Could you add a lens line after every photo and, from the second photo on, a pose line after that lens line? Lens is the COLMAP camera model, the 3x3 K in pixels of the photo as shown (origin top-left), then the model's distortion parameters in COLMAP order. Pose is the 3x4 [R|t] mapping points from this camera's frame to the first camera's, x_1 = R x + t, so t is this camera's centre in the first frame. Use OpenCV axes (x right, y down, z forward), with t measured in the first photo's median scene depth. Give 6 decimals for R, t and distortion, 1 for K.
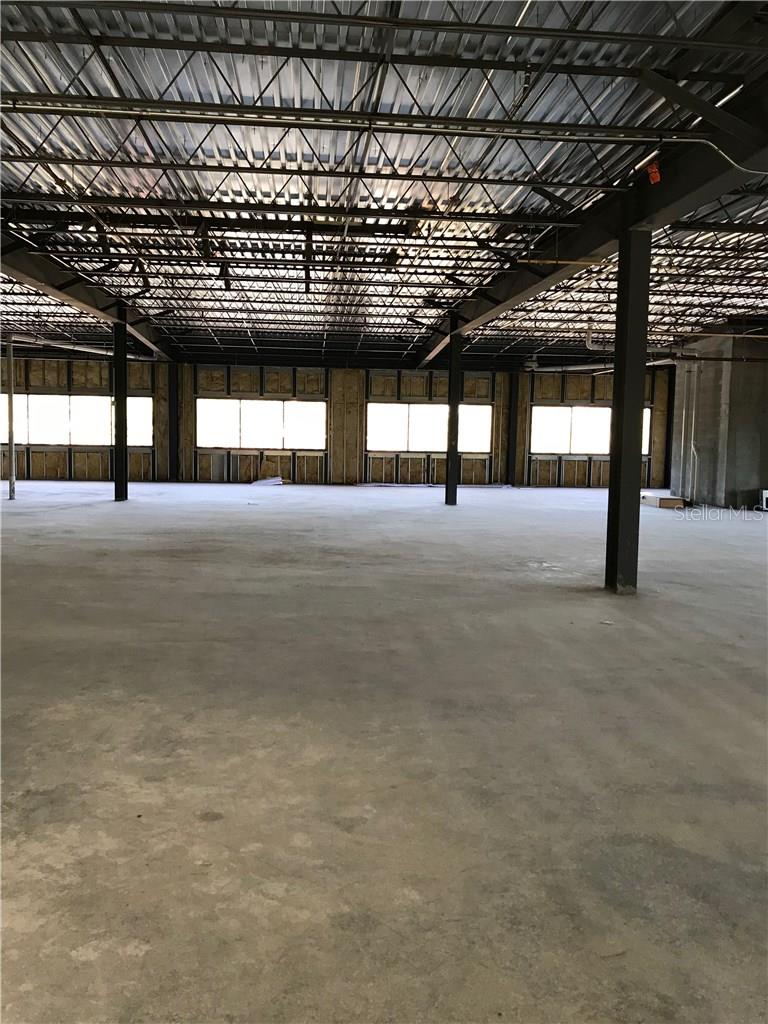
lens RADIAL K [[831.3, 0, 384.0], [0, 831.3, 512.0], [0, 0, 1]] dist [0.000137, 0.006252]
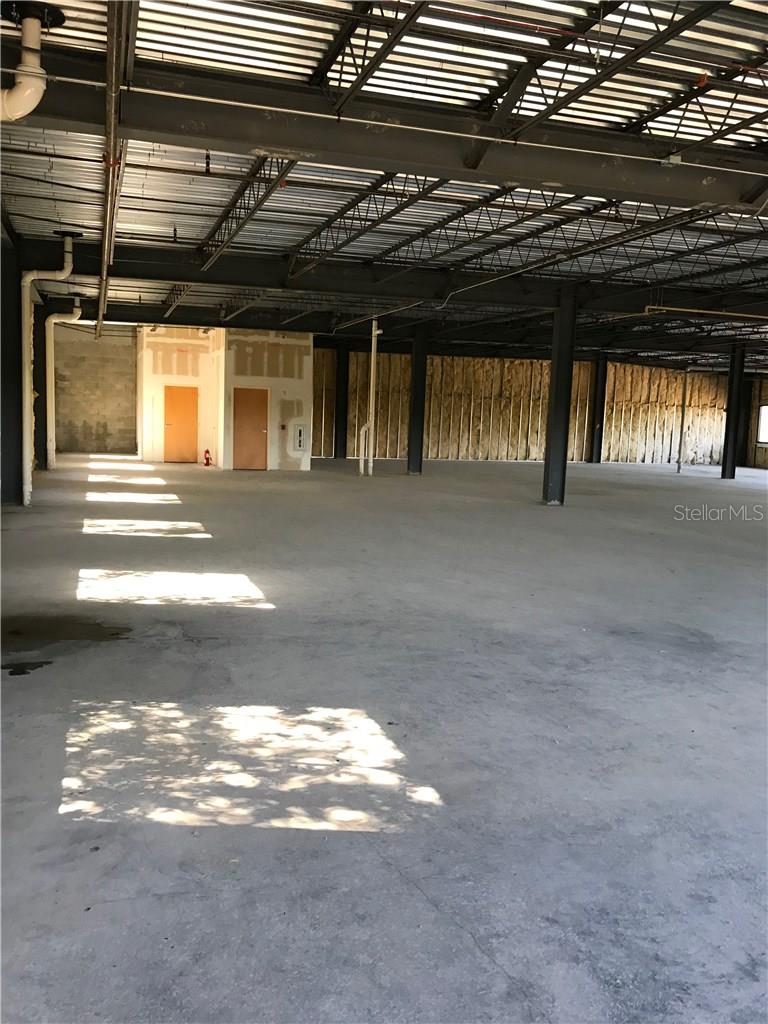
lens RADIAL K [[842.2, 0, 384.0], [0, 842.2, 512.0], [0, 0, 1]] dist [0.034160, -0.039130]
pose [[0.241866, 0.100999, -0.965039, 1.009368], [-0.126600, 0.989351, 0.071814, 0.013782], [0.962015, 0.104804, 0.252077, 0.078030]]
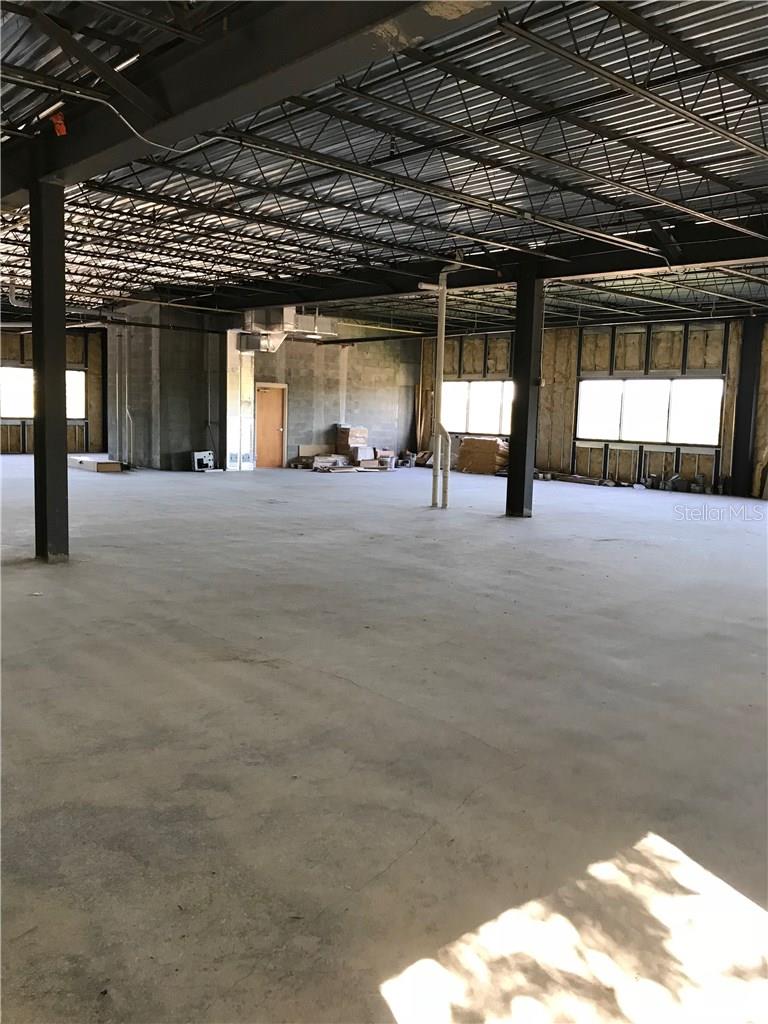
lens RADIAL K [[831.3, 0, 384.0], [0, 831.3, 512.0], [0, 0, 1]] dist [0.000137, 0.006252]
pose [[0.802243, -0.067928, 0.593120, 0.013723], [0.042631, 0.997488, 0.056576, 0.000648], [-0.595473, -0.020103, 0.803123, -0.004278]]
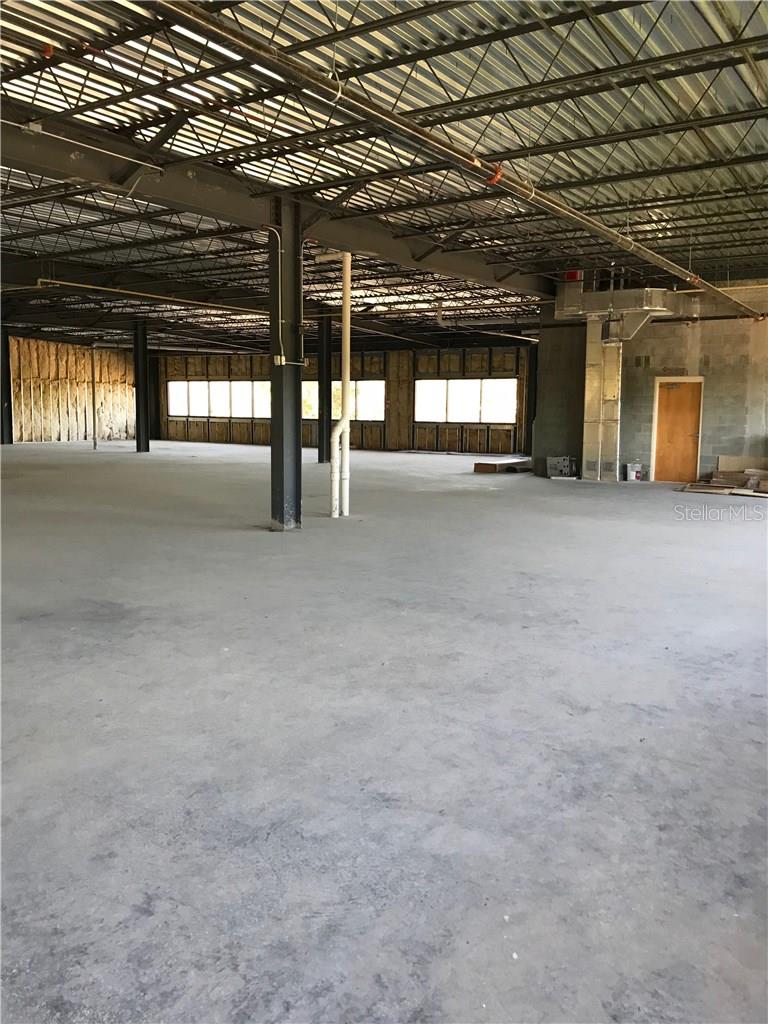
lens RADIAL K [[842.2, 0, 384.0], [0, 842.2, 512.0], [0, 0, 1]] dist [0.034160, -0.039130]
pose [[0.784749, 0.065258, -0.616369, 1.017384], [-0.052980, 0.997865, 0.038196, 0.013244], [0.617545, 0.002681, 0.786531, 0.087239]]
